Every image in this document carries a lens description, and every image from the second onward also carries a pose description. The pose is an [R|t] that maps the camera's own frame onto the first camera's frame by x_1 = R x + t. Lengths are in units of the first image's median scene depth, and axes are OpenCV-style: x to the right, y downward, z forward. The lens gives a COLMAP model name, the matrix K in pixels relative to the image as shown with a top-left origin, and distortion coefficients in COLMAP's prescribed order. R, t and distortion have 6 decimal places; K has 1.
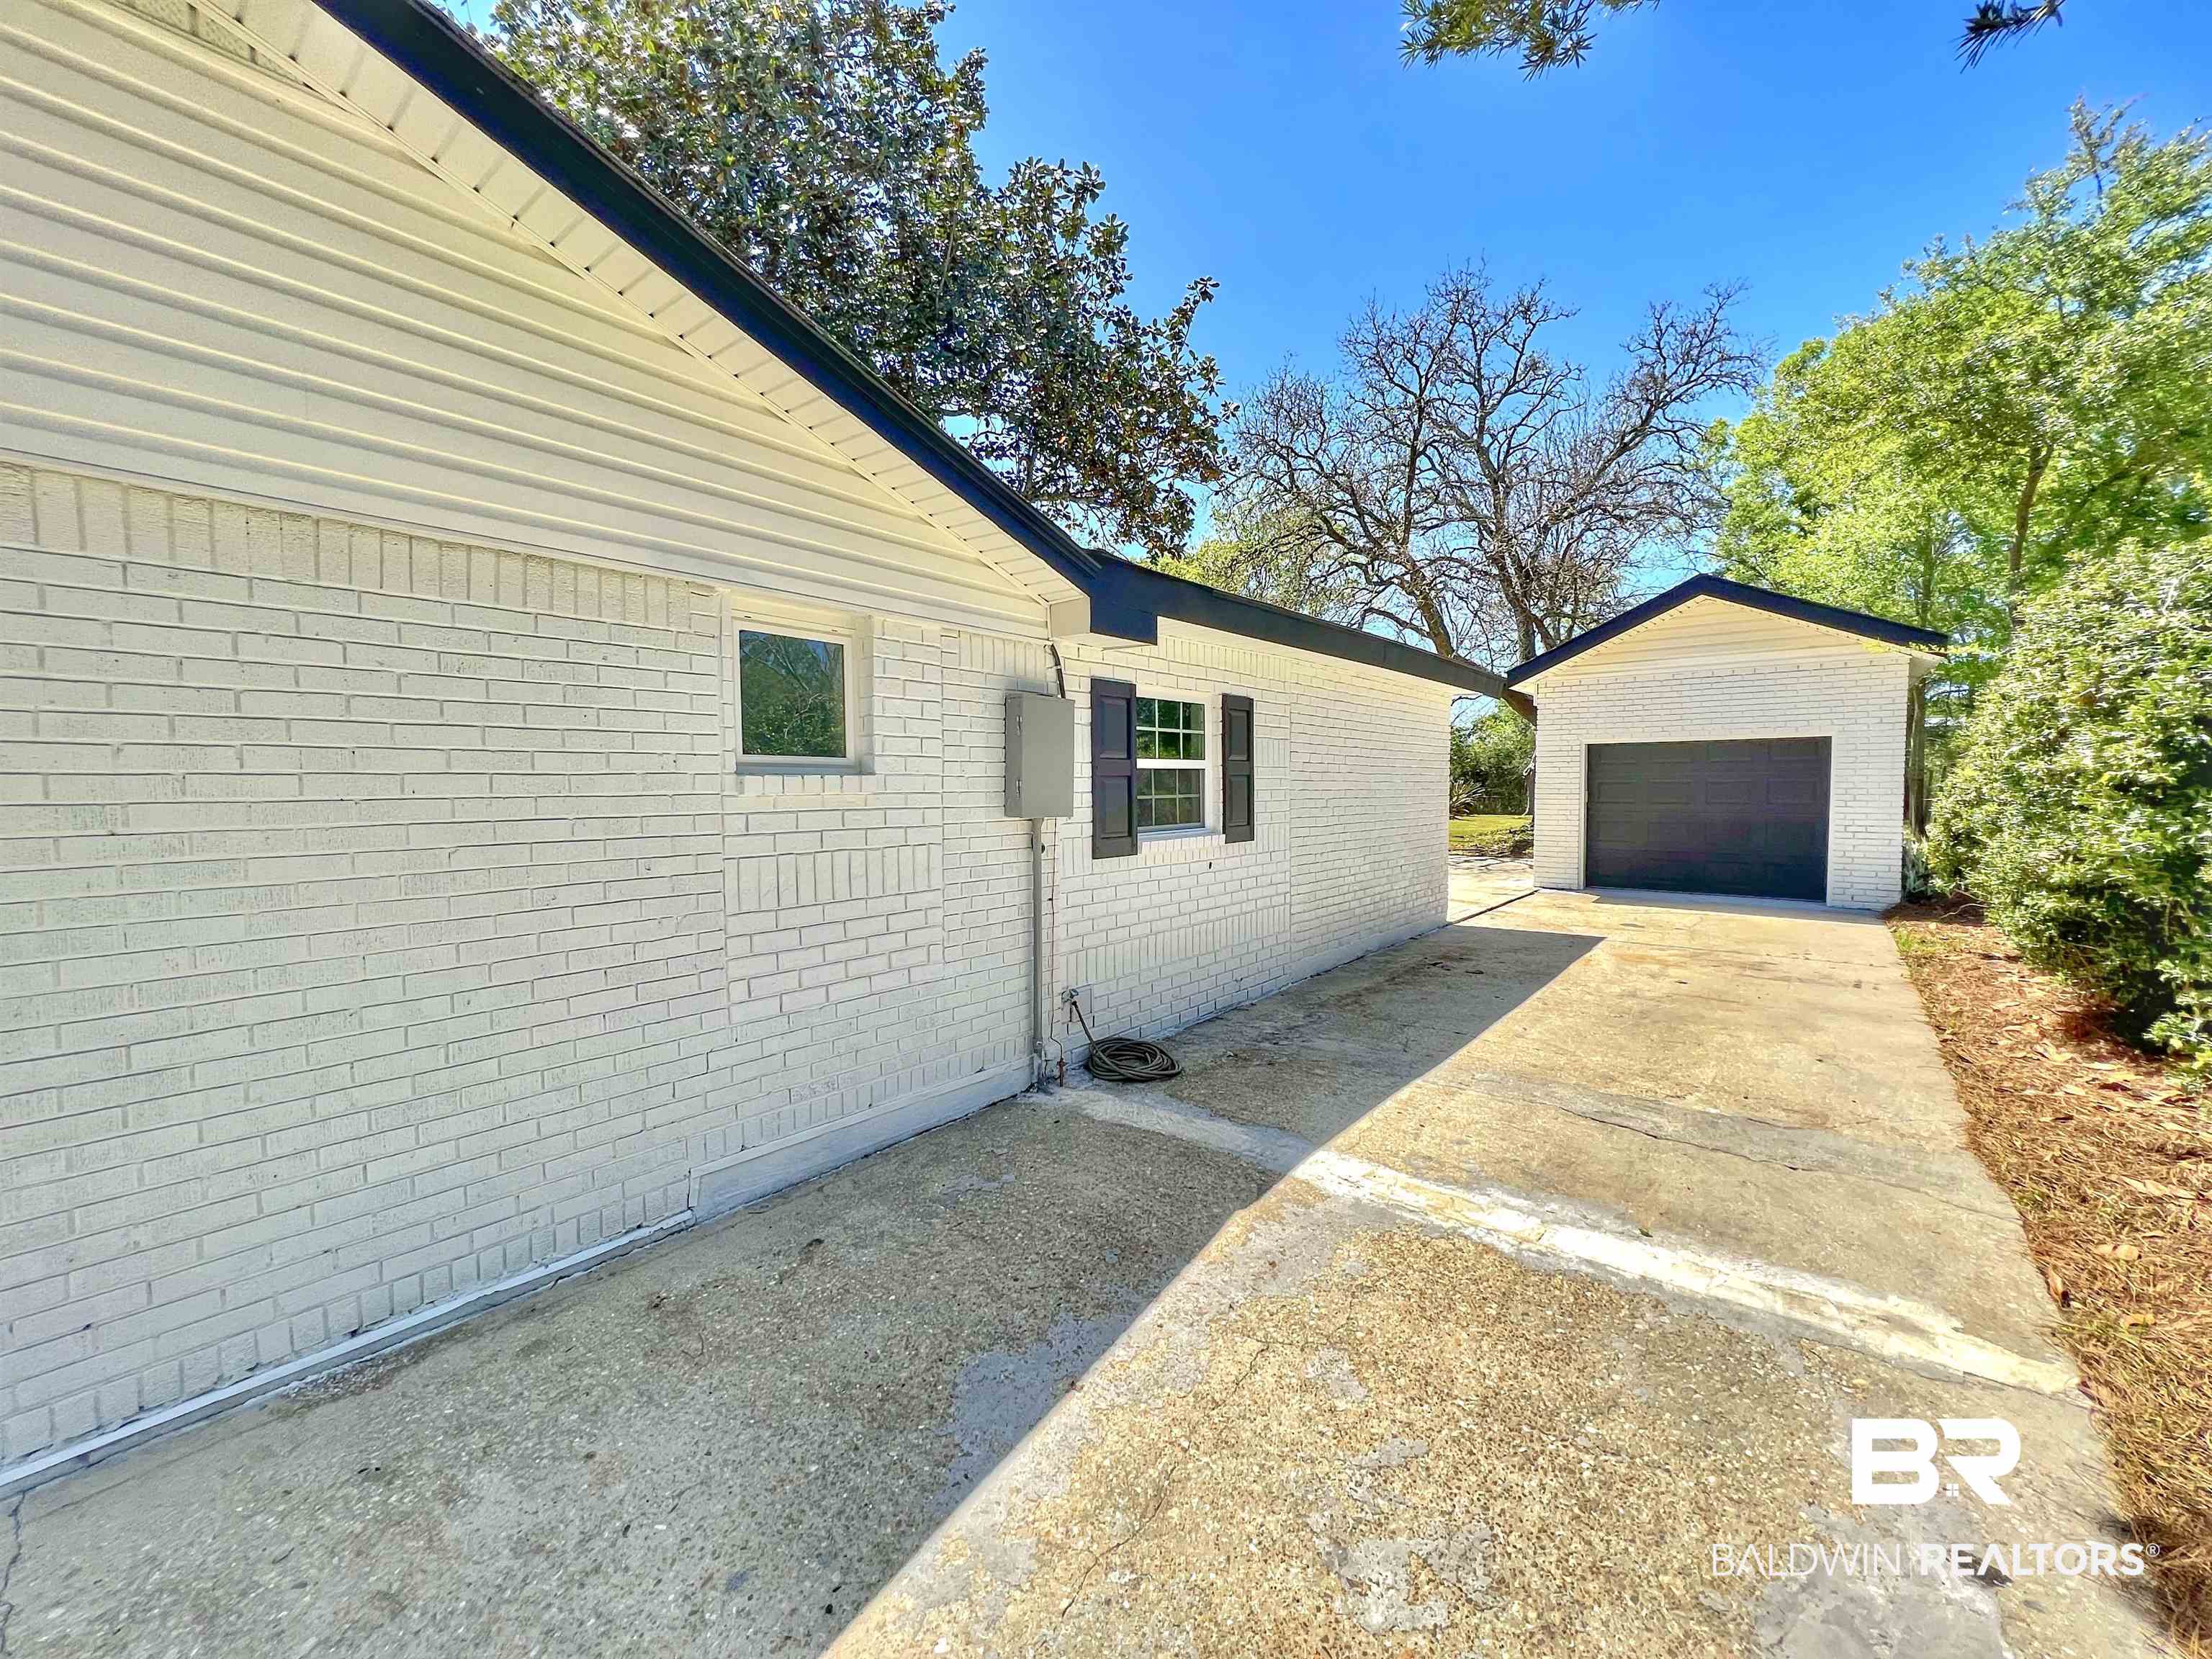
lens RADIAL K [[887.1, 0, 1107.4], [0, 887.1, 838.7], [0, 0, 1]] dist [0.000716, -0.000327]
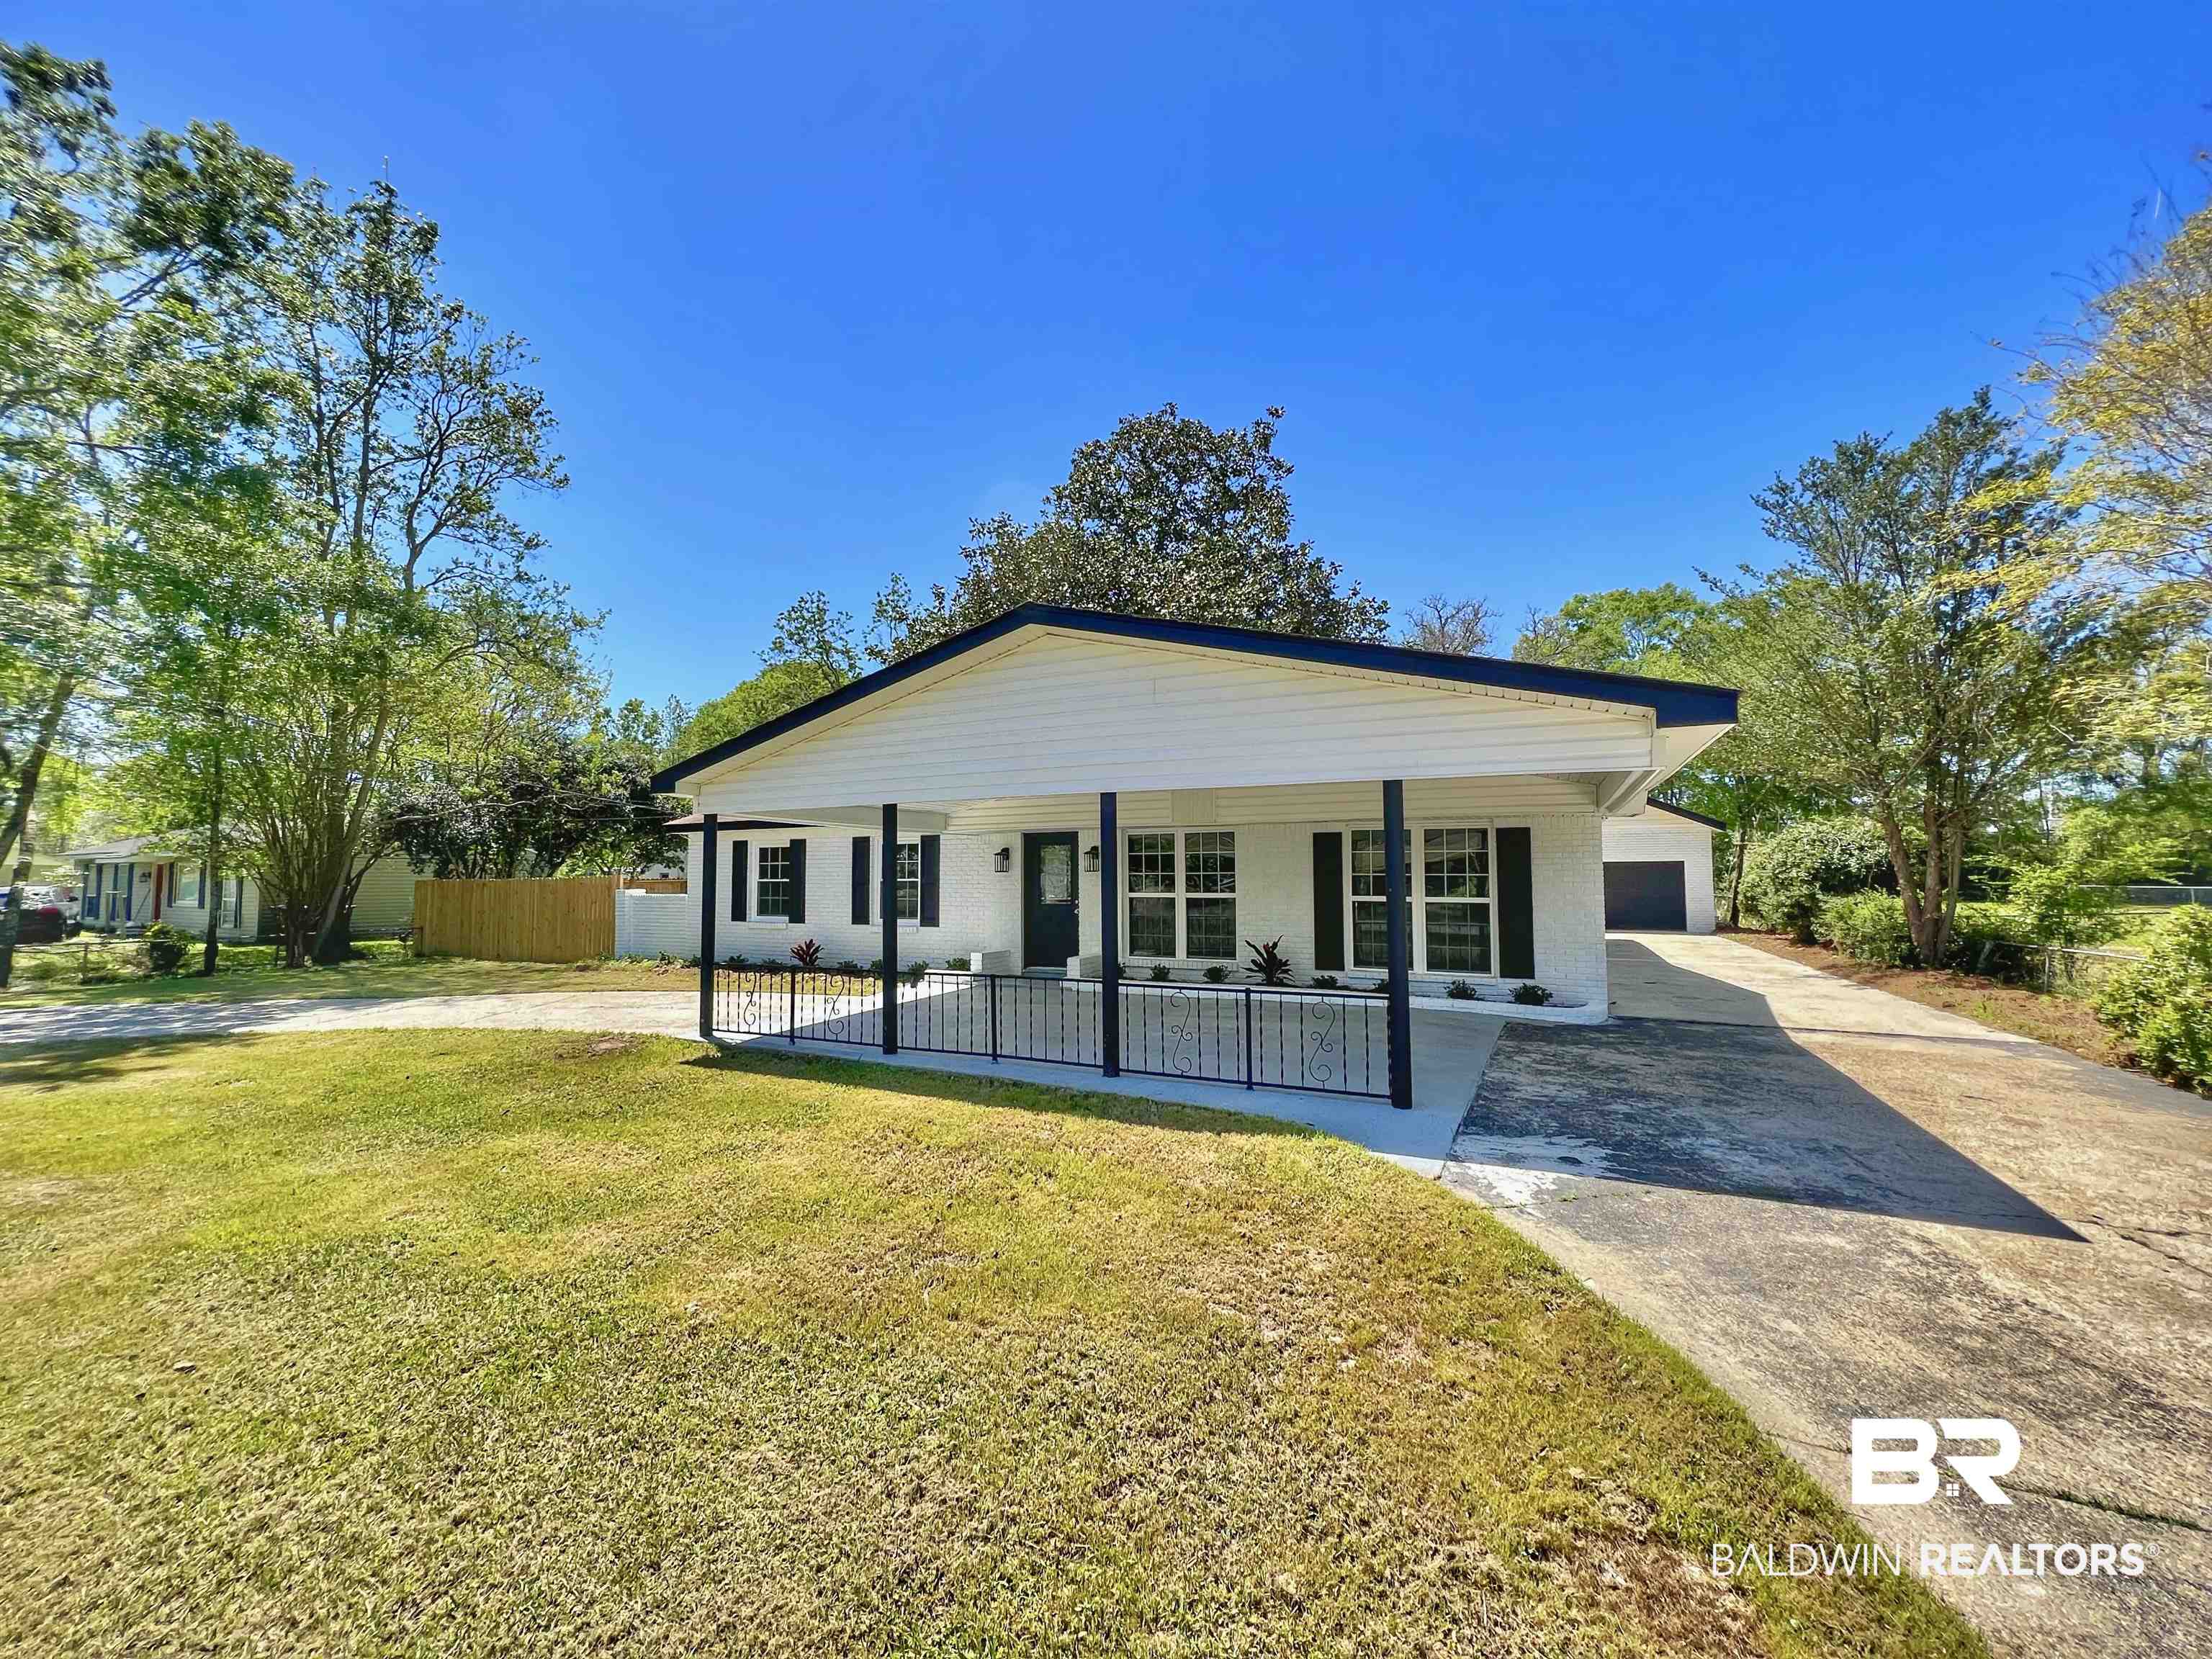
lens RADIAL K [[887.1, 0, 1105.7], [0, 887.1, 827.0], [0, 0, 1]] dist [0.000716, -0.000327]
pose [[0.973525, 0.033207, 0.226157, -2.517562], [-0.007526, 0.993512, -0.113482, 0.157650], [-0.228458, 0.108775, 0.967458, -1.961529]]
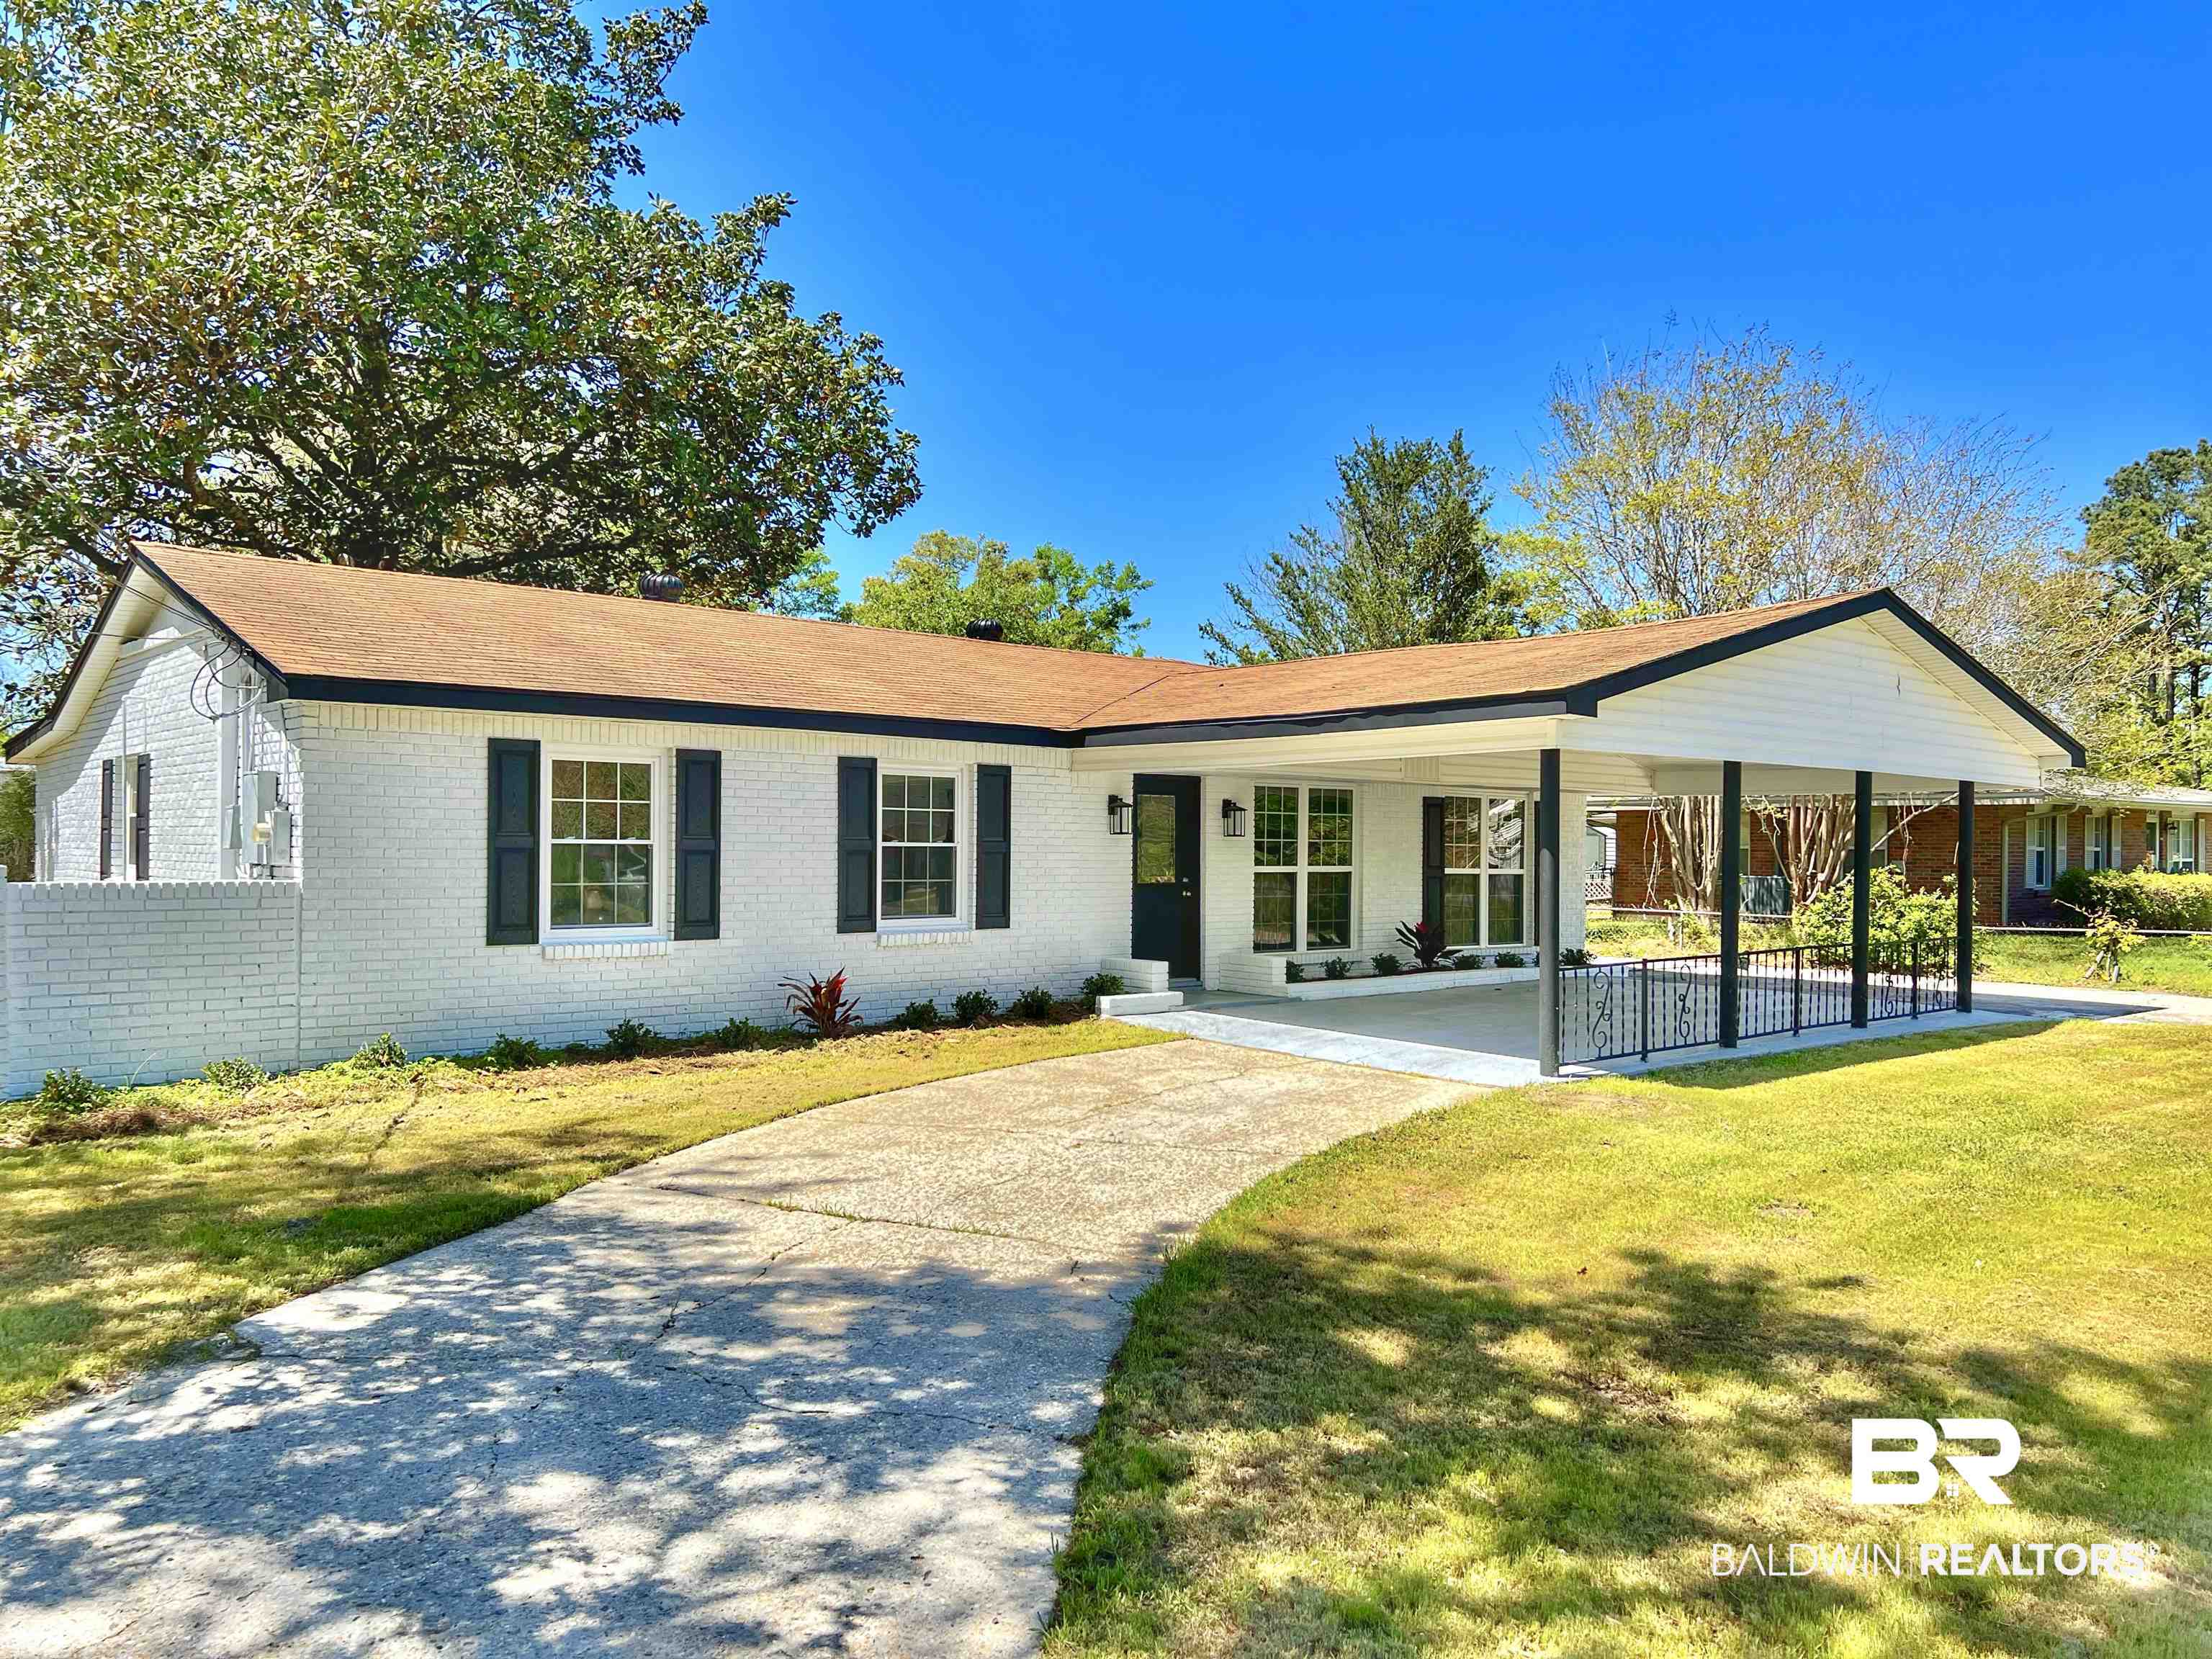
lens RADIAL K [[1667.1, 0, 1110.2], [0, 1667.1, 831.3], [0, 0, 1]] dist [0.062952, -0.060915]
pose [[0.149970, 0.022436, 0.988436, -5.284290], [0.025528, 0.999321, -0.026557, 0.068322], [-0.988361, 0.029215, 0.149295, 0.251372]]
